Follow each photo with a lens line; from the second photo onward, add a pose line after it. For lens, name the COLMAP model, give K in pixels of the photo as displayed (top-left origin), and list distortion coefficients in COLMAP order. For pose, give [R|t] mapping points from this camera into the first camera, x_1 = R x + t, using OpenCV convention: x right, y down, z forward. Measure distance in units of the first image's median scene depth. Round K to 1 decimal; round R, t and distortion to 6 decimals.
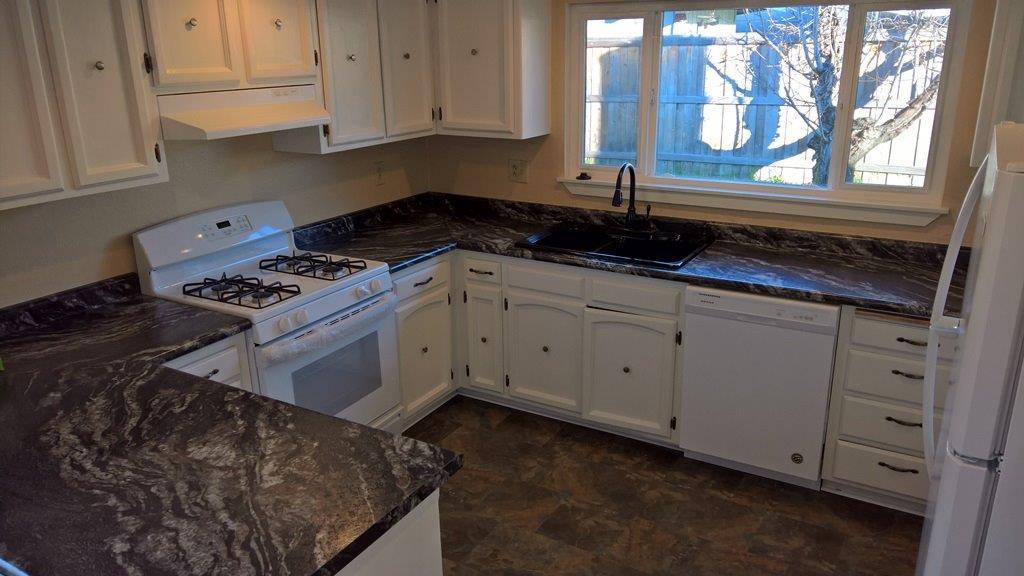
lens RADIAL K [[758.7, 0, 515.6], [0, 758.7, 283.2], [0, 0, 1]] dist [0.014672, -0.005350]
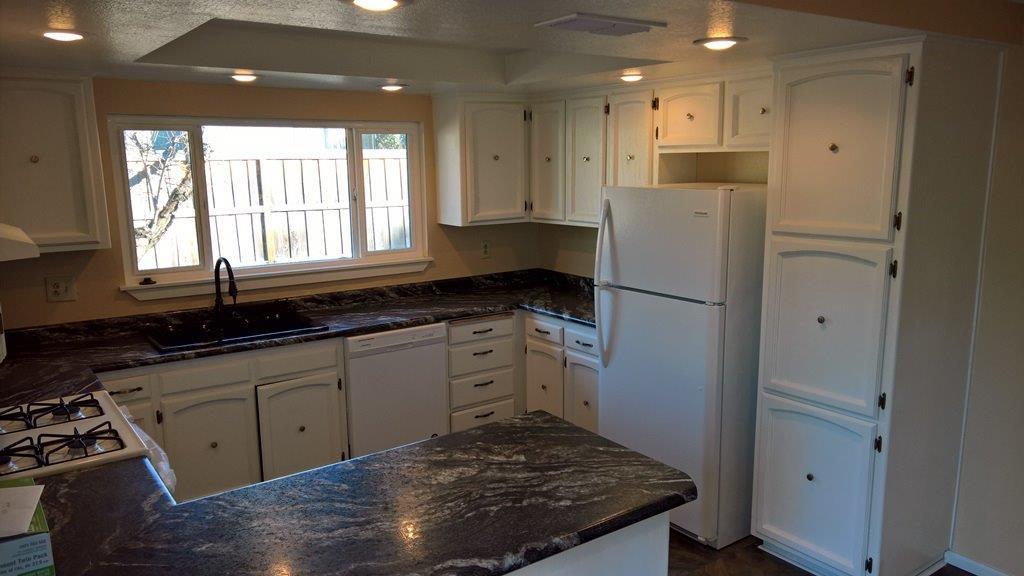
lens RADIAL K [[758.7, 0, 518.0], [0, 758.7, 293.4], [0, 0, 1]] dist [0.014672, -0.005350]
pose [[0.397288, -0.149897, 0.905369, -0.793858], [0.279386, 0.959494, 0.036260, -0.034014], [-0.874131, 0.238542, 0.423075, 0.201116]]
